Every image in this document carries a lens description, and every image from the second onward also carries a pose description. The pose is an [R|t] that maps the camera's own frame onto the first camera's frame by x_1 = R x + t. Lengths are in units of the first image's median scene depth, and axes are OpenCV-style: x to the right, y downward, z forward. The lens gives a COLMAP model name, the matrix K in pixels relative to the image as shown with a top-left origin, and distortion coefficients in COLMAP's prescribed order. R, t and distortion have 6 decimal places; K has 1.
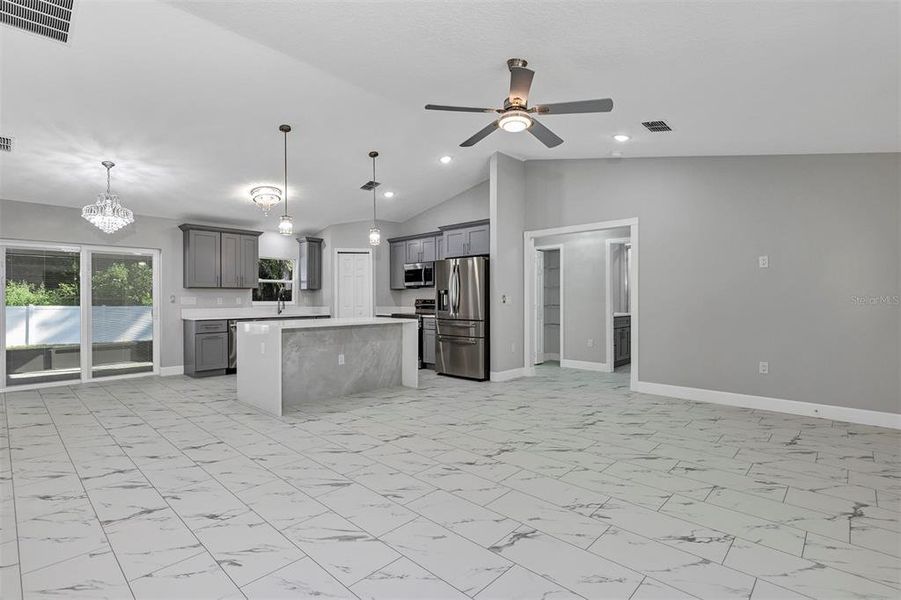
lens RADIAL K [[427.9, 0, 453.0], [0, 427.9, 300.3], [0, 0, 1]] dist [0.017984, 0.000092]
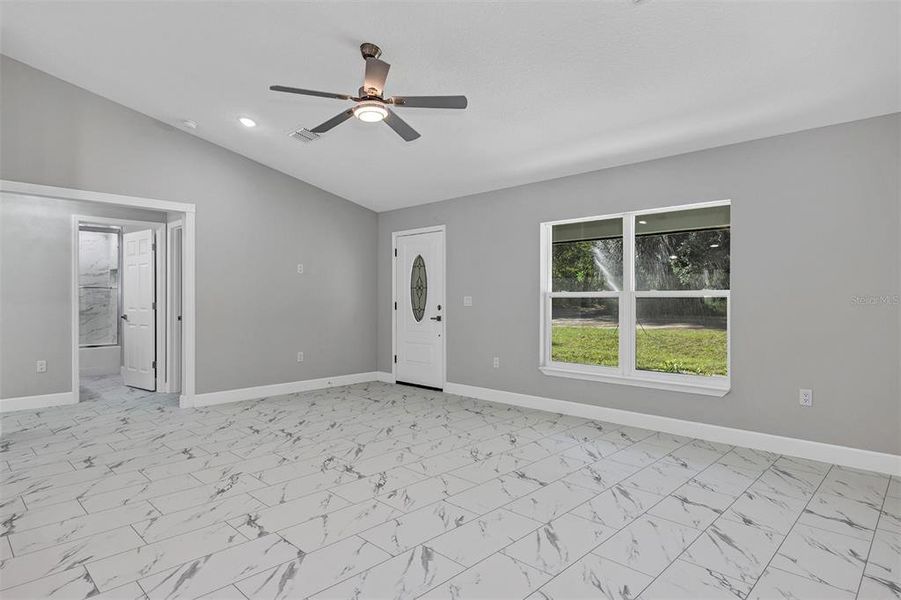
lens RADIAL K [[427.9, 0, 453.0], [0, 427.9, 300.3], [0, 0, 1]] dist [0.017984, 0.000092]
pose [[0.095636, 0.005180, 0.995403, -0.812141], [0.000080, 0.999986, -0.005211, -0.016152], [-0.995416, 0.000578, 0.095634, 0.696262]]
